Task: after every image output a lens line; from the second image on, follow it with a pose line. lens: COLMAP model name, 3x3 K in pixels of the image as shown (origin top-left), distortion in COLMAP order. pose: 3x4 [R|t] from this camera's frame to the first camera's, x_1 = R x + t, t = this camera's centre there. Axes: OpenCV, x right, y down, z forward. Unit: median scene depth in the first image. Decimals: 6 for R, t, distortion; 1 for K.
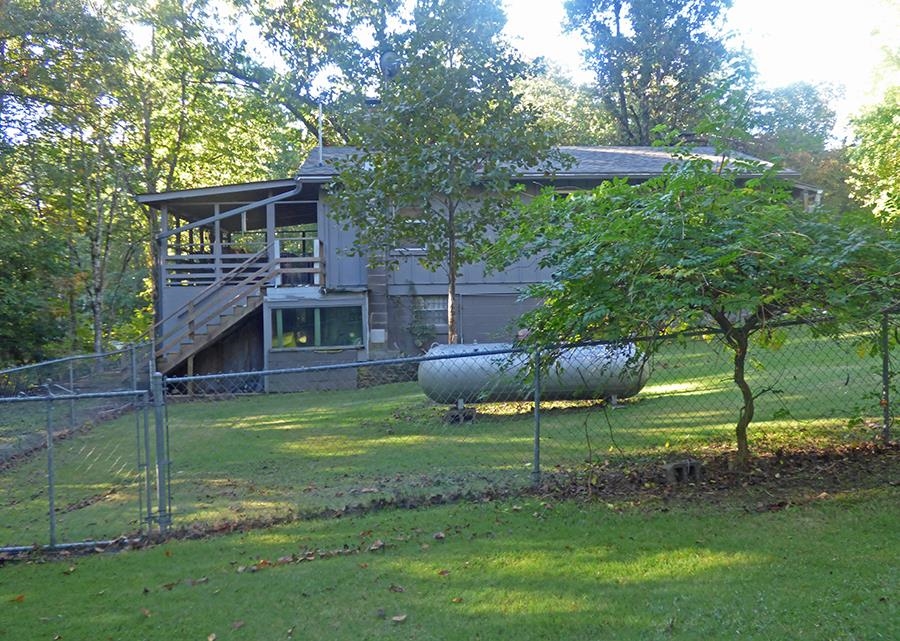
lens RADIAL K [[798.2, 0, 450.0], [0, 798.2, 320.5], [0, 0, 1]] dist [0.000558, 0.002677]
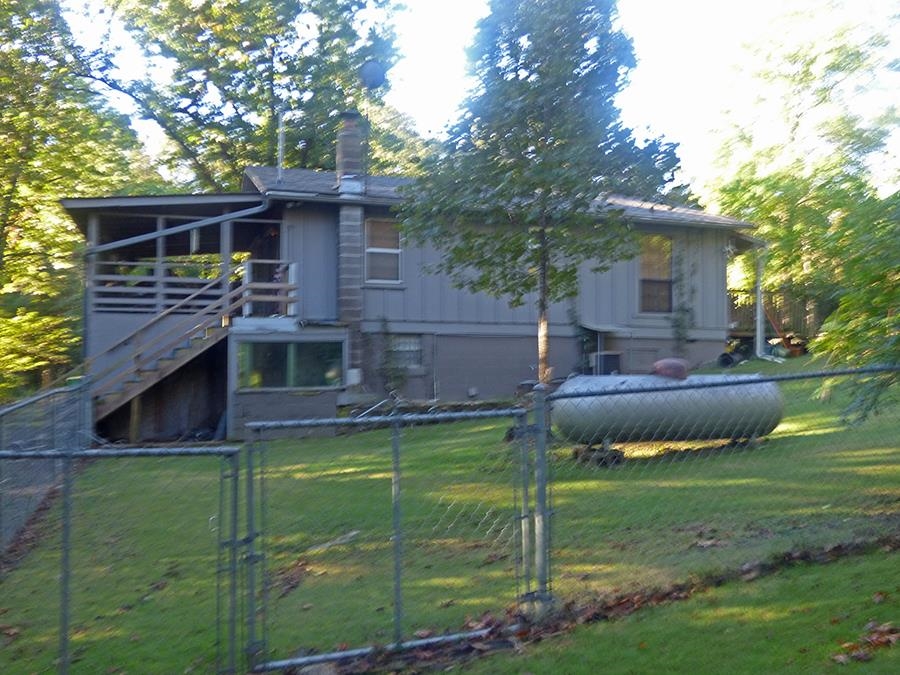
lens RADIAL K [[798.5, 0, 450.6], [0, 798.5, 357.6], [0, 0, 1]] dist [-0.016856, -0.005308]
pose [[0.966455, 0.021262, 0.255954, -0.220326], [-0.014801, 0.999522, -0.027141, 0.021228], [-0.256409, 0.022442, 0.966308, 0.120452]]
